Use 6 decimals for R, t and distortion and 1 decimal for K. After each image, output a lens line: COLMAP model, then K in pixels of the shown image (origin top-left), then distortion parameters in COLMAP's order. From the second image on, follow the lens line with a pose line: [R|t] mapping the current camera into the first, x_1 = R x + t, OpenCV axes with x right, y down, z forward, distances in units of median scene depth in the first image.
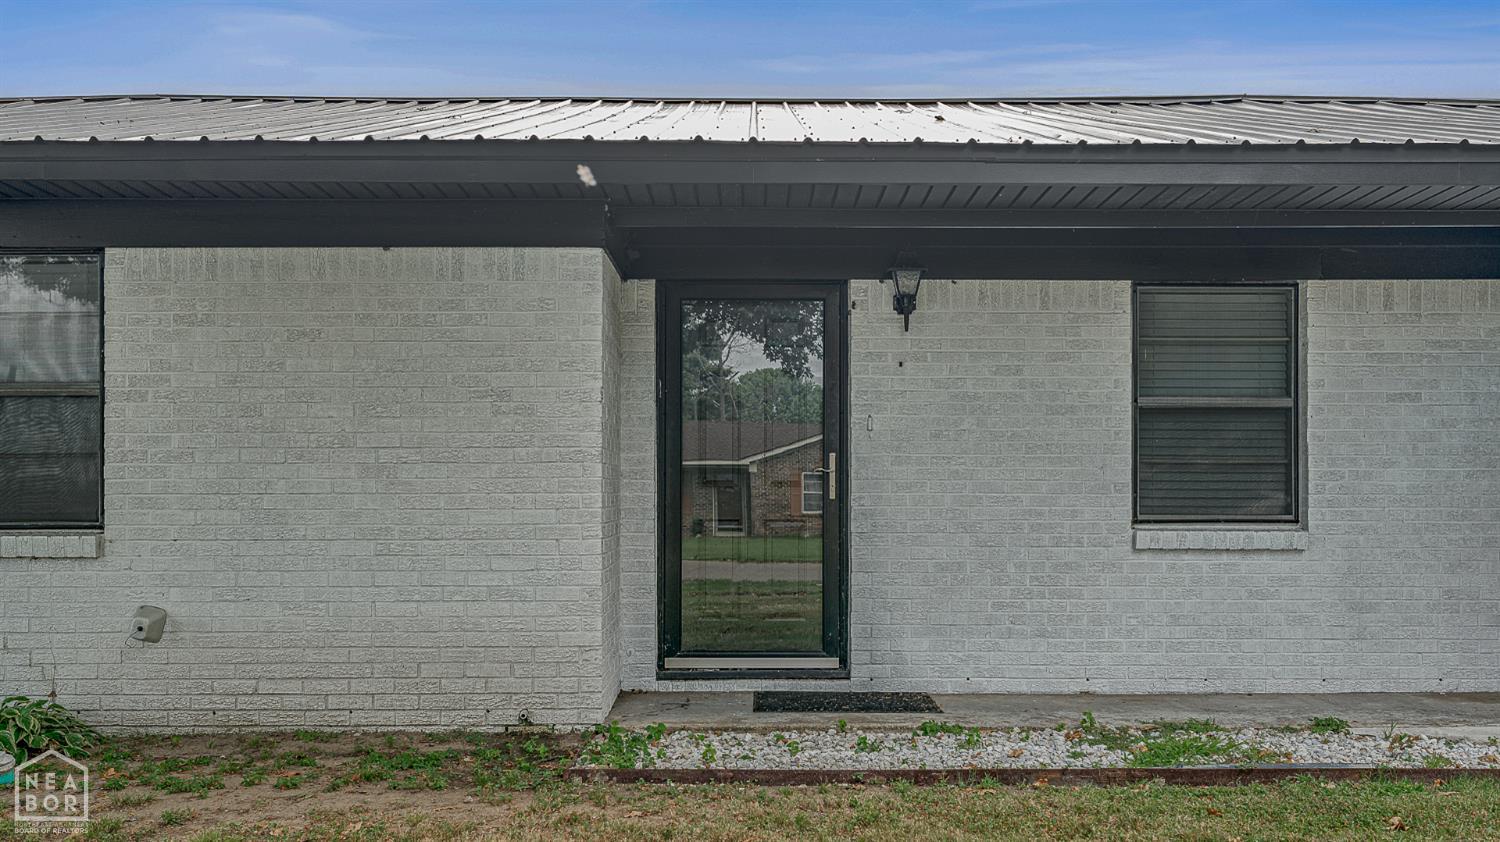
lens RADIAL K [[1376.1, 0, 750.8], [0, 1376.1, 421.2], [0, 0, 1]] dist [-0.074213, 0.000000]
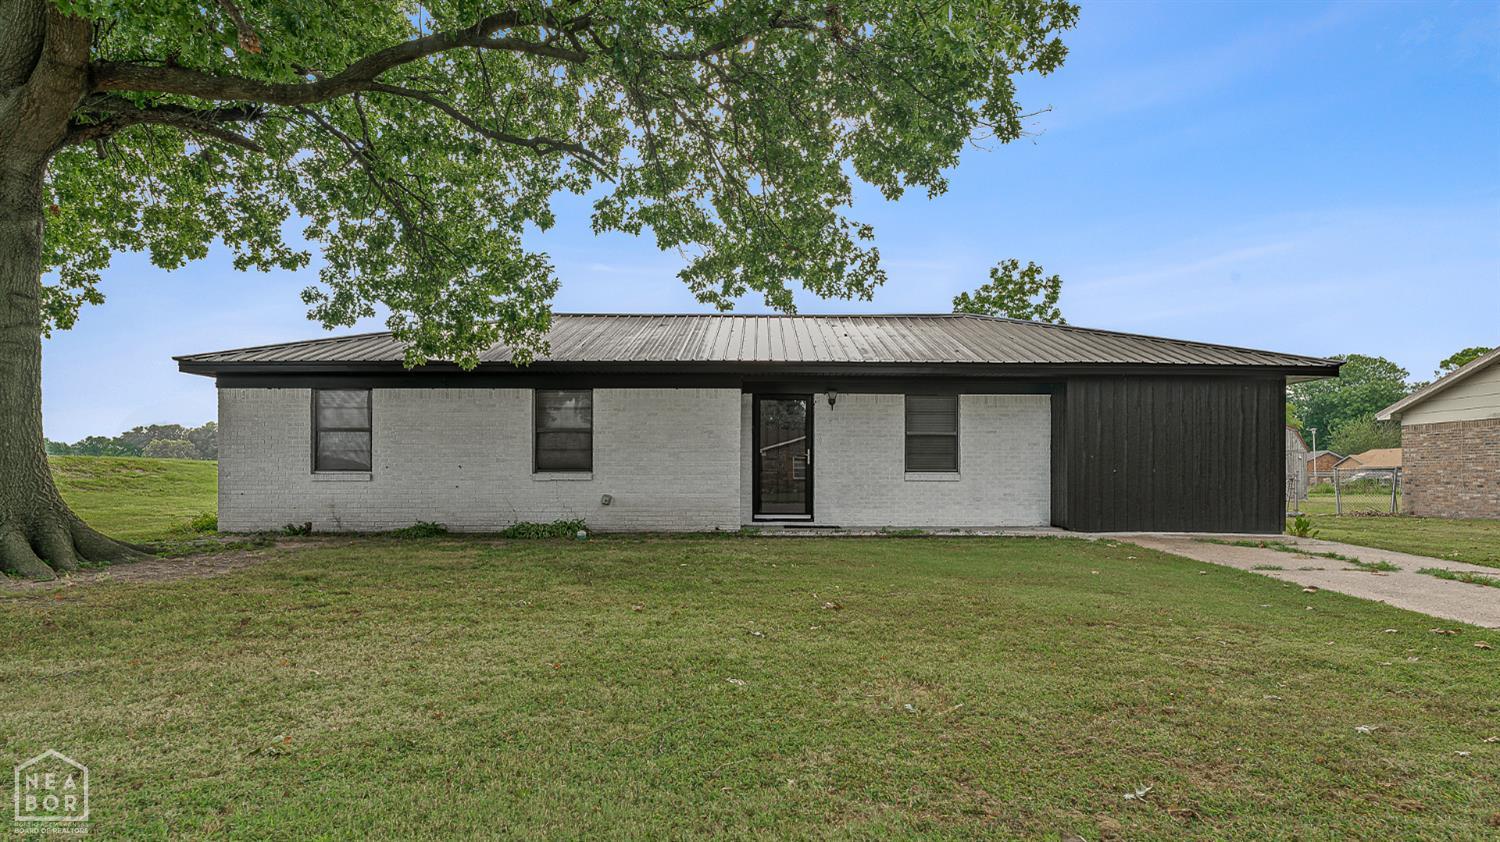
lens RADIAL K [[833.9, 0, 747.0], [0, 833.9, 422.2], [0, 0, 1]] dist [0.001024, 0.000003]
pose [[0.999861, 0.004456, -0.016088, -0.052473], [-0.004359, 0.999972, 0.006086, -0.049898], [0.016115, -0.006015, 0.999852, -0.928759]]
